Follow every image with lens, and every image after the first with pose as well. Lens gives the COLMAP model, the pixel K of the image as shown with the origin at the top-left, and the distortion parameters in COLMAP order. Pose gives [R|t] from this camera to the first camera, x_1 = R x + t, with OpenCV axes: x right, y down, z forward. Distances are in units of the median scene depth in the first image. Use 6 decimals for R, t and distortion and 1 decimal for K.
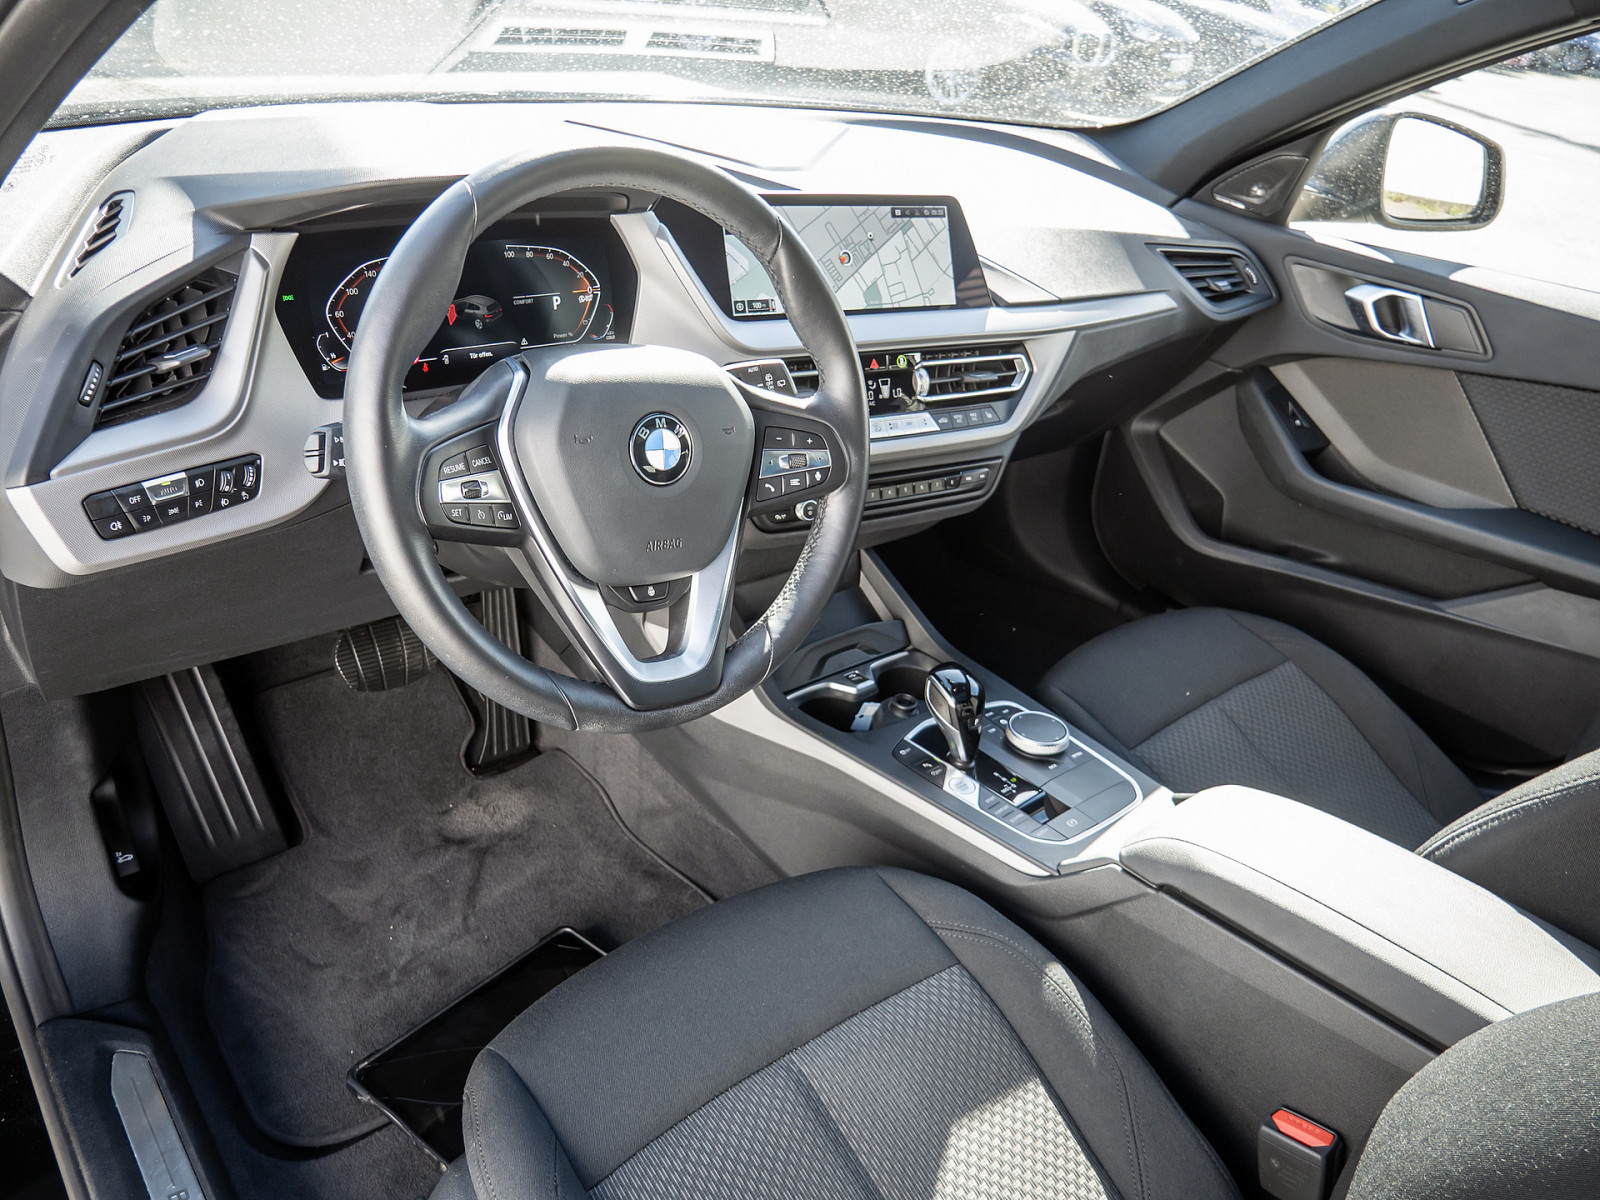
lens RADIAL K [[1162.5, 0, 803.1], [0, 1162.5, 606.0], [0, 0, 1]] dist [-0.051268, 0.011286]
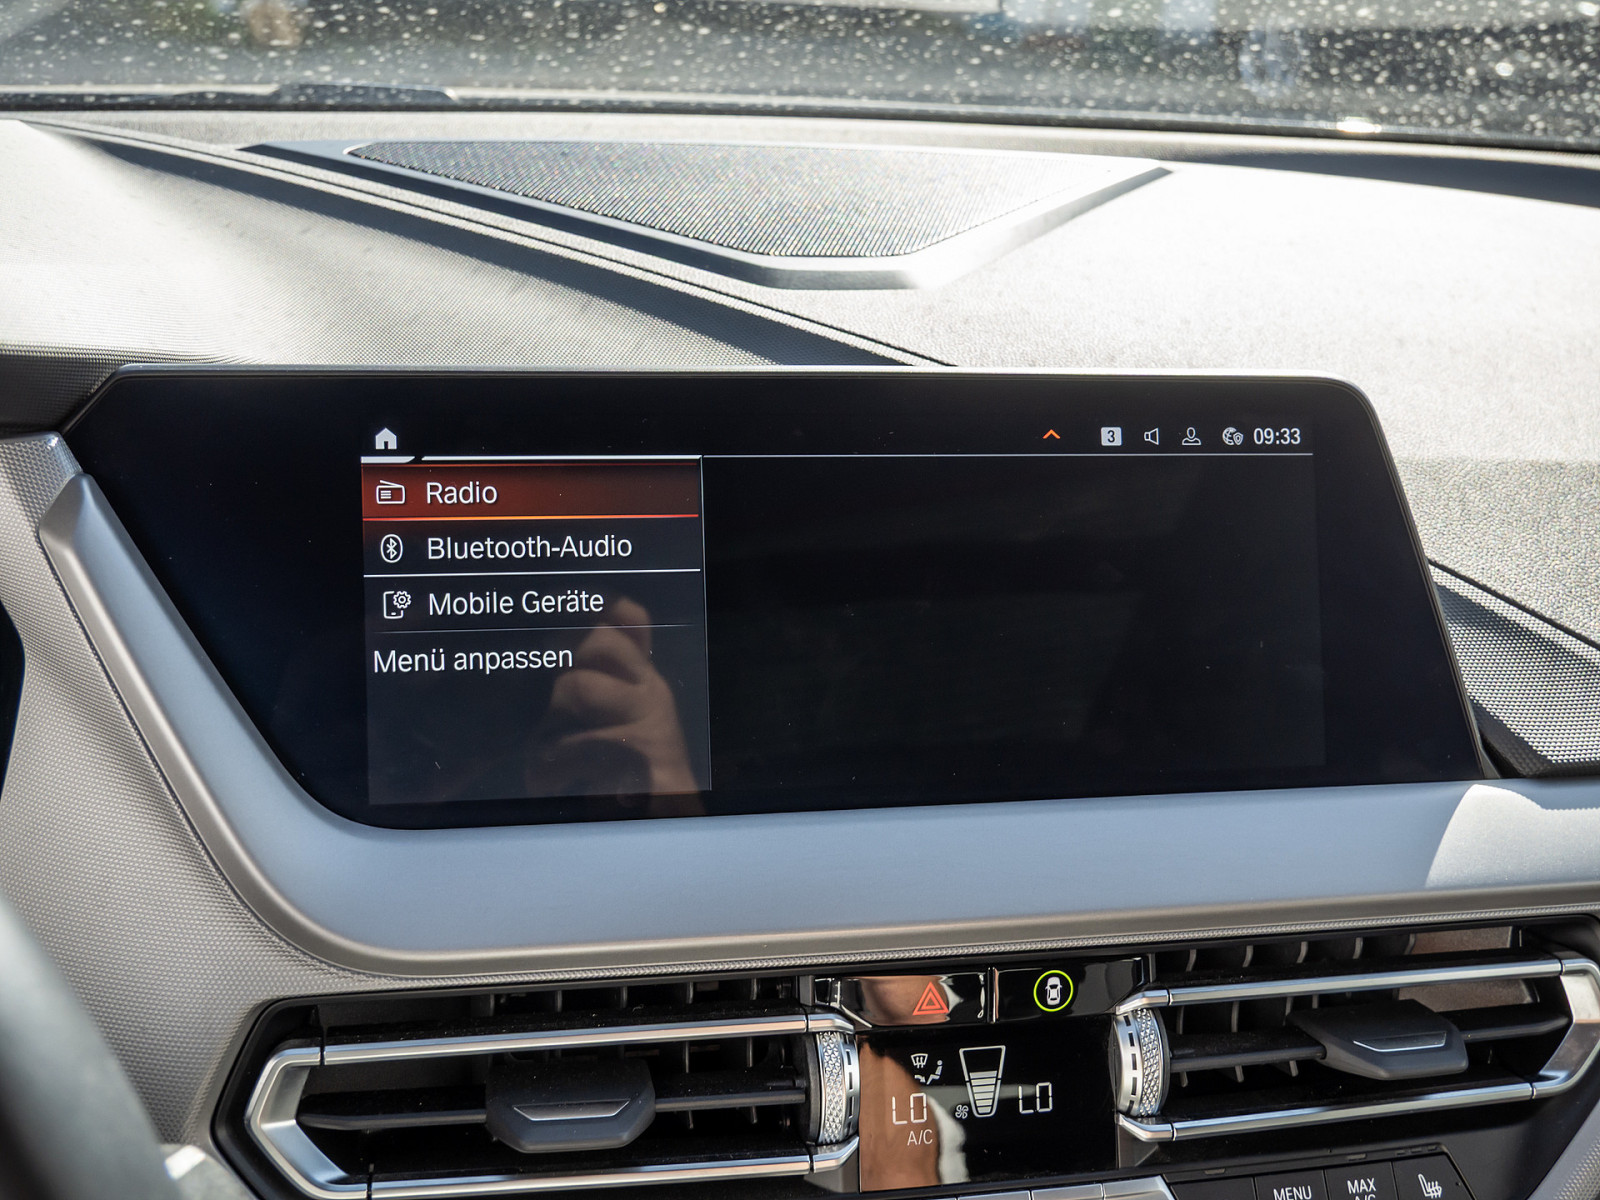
lens RADIAL K [[1682.6, 0, 803.1], [0, 1682.6, 607.0], [0, 0, 1]] dist [-0.010228, 0.000000]
pose [[0.933560, 0.076699, -0.350119, 0.158592], [-0.131225, 0.982153, -0.134745, -0.236463], [0.333535, 0.171737, 0.926963, 0.606368]]
